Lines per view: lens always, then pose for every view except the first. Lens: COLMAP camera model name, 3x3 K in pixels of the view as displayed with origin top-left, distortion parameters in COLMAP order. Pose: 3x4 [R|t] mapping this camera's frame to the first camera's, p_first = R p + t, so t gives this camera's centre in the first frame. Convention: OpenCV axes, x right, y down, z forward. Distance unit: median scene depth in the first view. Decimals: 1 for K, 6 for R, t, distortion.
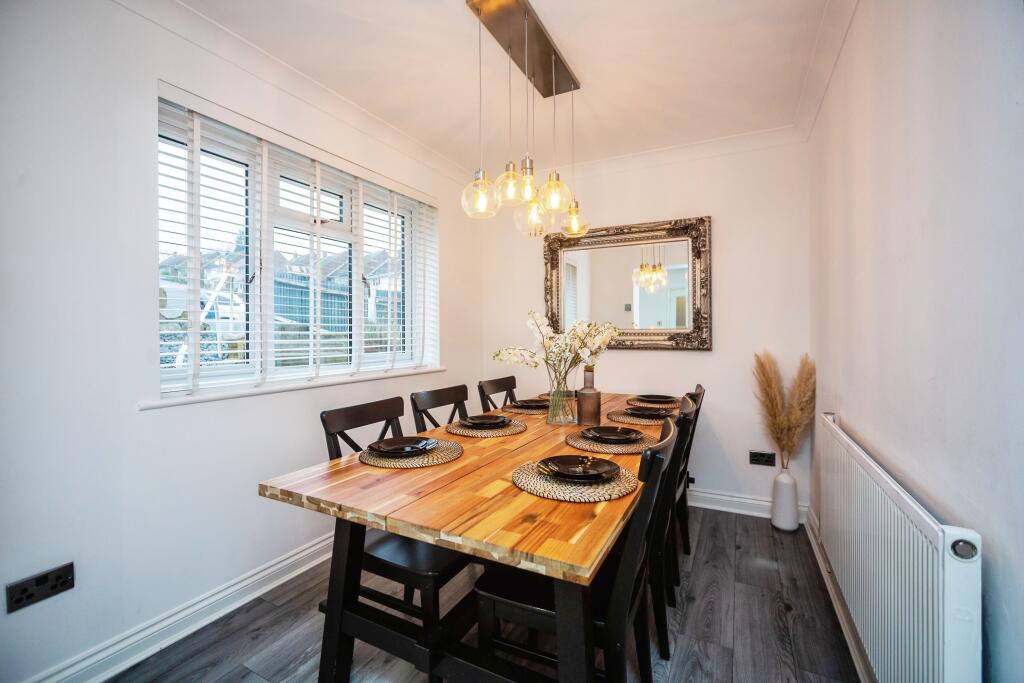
lens RADIAL K [[437.0, 0, 509.6], [0, 437.0, 328.9], [0, 0, 1]] dist [-0.017066, 0.000019]
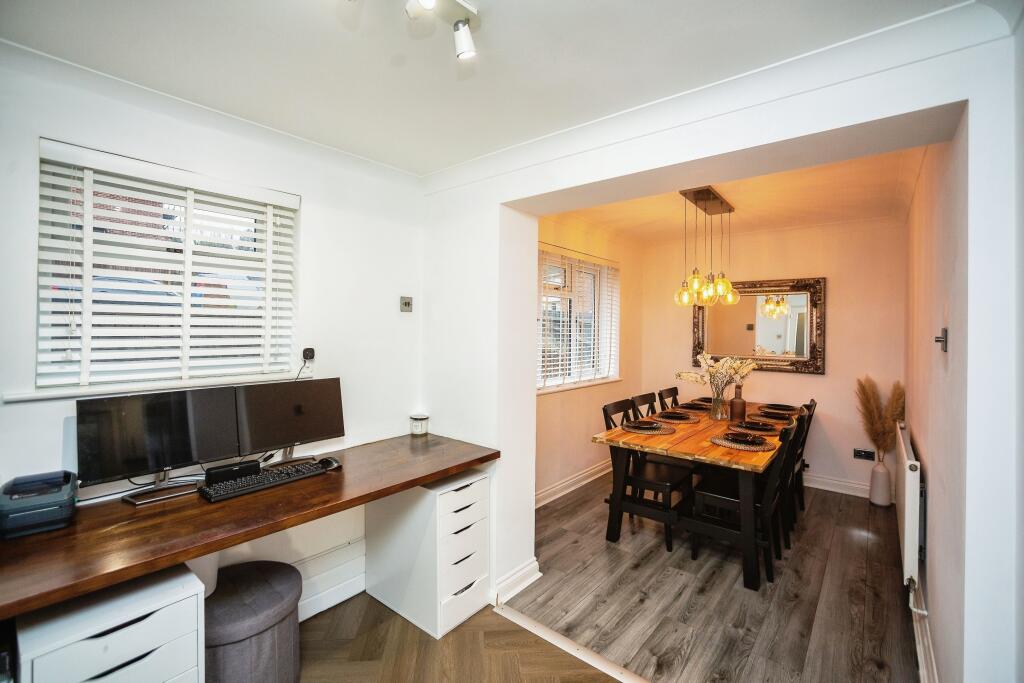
lens RADIAL K [[450.8, 0, 516.8], [0, 450.8, 326.6], [0, 0, 1]] dist [-0.002155, -0.000102]
pose [[0.982361, 0.017161, -0.186204, -0.260290], [-0.016576, 0.999852, 0.004696, -0.103404], [0.186257, -0.001527, 0.982500, -0.658863]]
